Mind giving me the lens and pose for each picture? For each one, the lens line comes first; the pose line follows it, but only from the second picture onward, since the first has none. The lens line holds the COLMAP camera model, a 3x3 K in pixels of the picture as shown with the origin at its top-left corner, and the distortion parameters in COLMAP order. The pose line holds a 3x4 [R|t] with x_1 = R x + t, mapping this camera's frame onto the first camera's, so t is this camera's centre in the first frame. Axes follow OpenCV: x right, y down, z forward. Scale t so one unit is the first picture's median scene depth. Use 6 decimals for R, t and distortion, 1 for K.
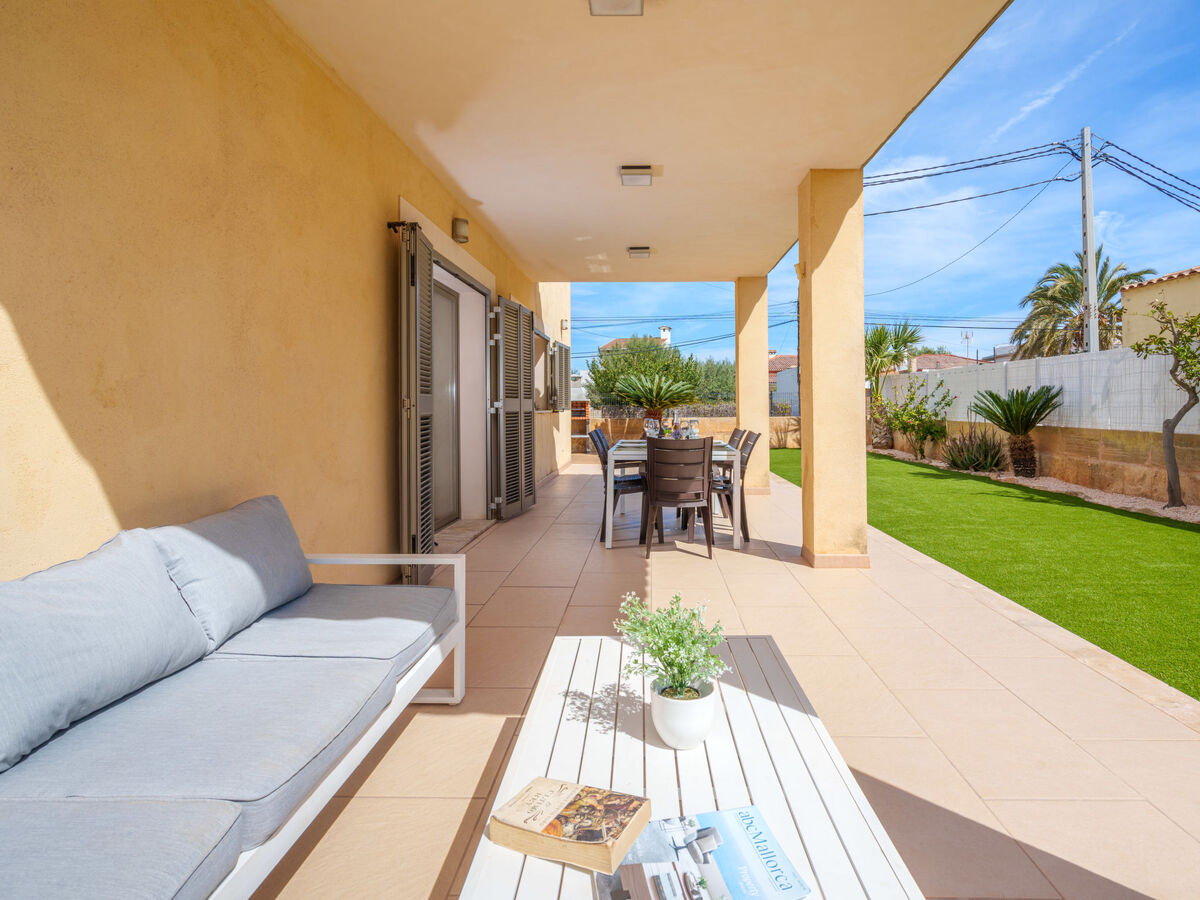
lens RADIAL K [[641.8, 0, 645.2], [0, 641.8, 419.0], [0, 0, 1]] dist [0.017838, -0.000452]
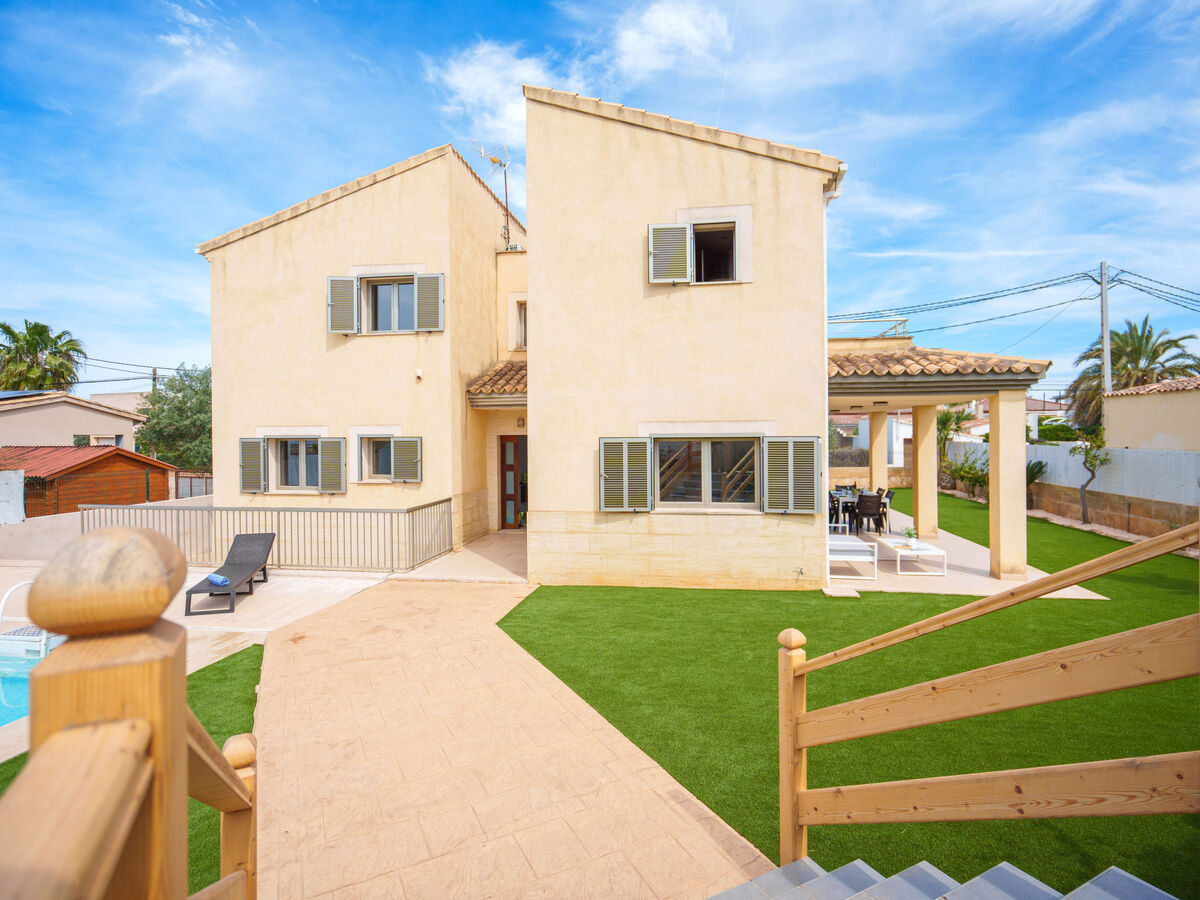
lens RADIAL K [[626.7, 0, 613.1], [0, 626.7, 441.4], [0, 0, 1]] dist [-0.007810, 0.002816]
pose [[0.989455, 0.002957, -0.144811, -0.336692], [-0.003894, 0.999973, -0.006187, -0.092196], [0.144789, 0.006686, 0.989440, -0.966557]]
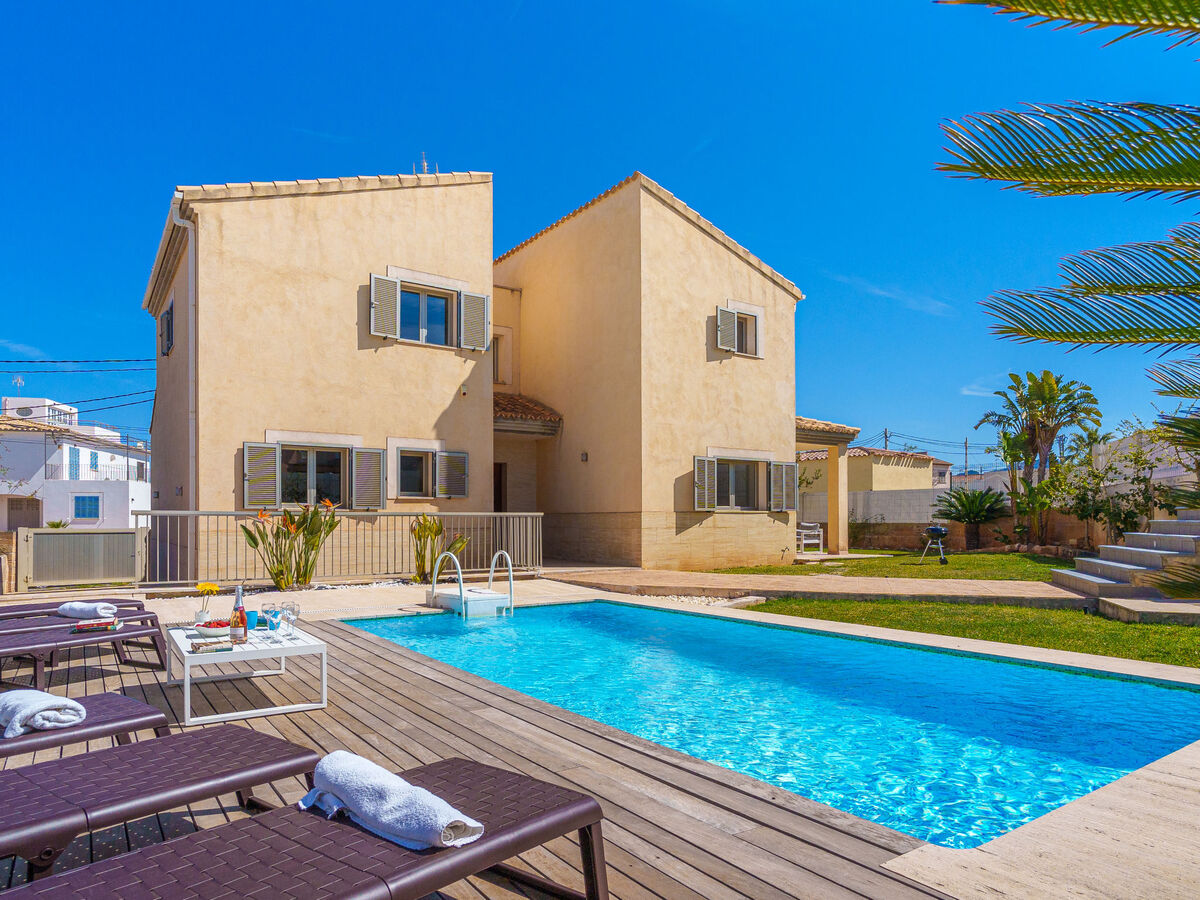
lens RADIAL K [[768.9, 0, 596.6], [0, 768.9, 522.3], [0, 0, 1]] dist [-0.004485, 0.005655]
pose [[0.817136, 0.006761, 0.576405, -1.533611], [0.005546, 0.999793, -0.019589, 0.058621], [-0.576418, 0.019204, 0.816930, -1.190422]]
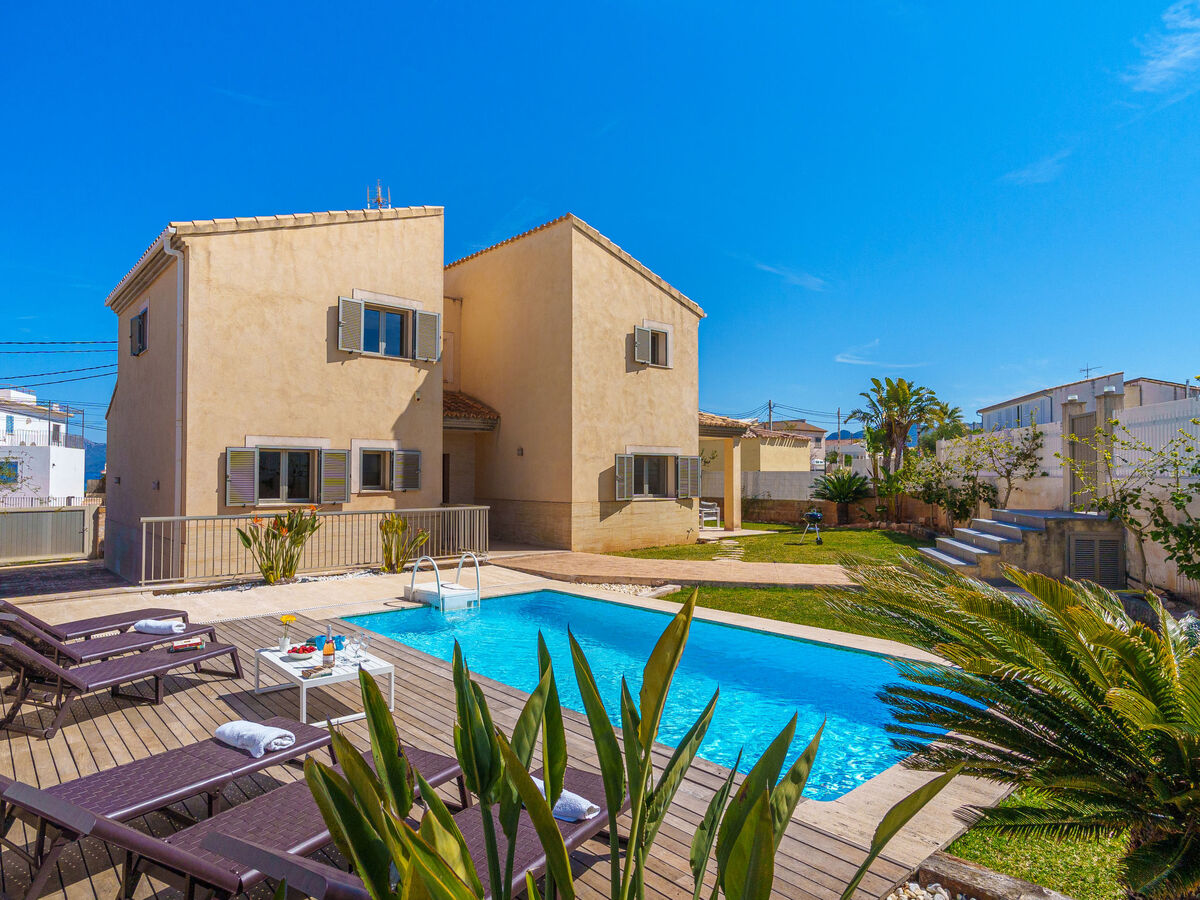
lens RADIAL K [[736.3, 0, 583.6], [0, 736.3, 457.4], [0, 0, 1]] dist [-0.003475, 0.012621]
pose [[0.746442, 0.024190, 0.665011, -1.695724], [0.002252, 0.999242, -0.038875, -0.027935], [-0.665447, 0.030516, 0.745821, -1.289242]]
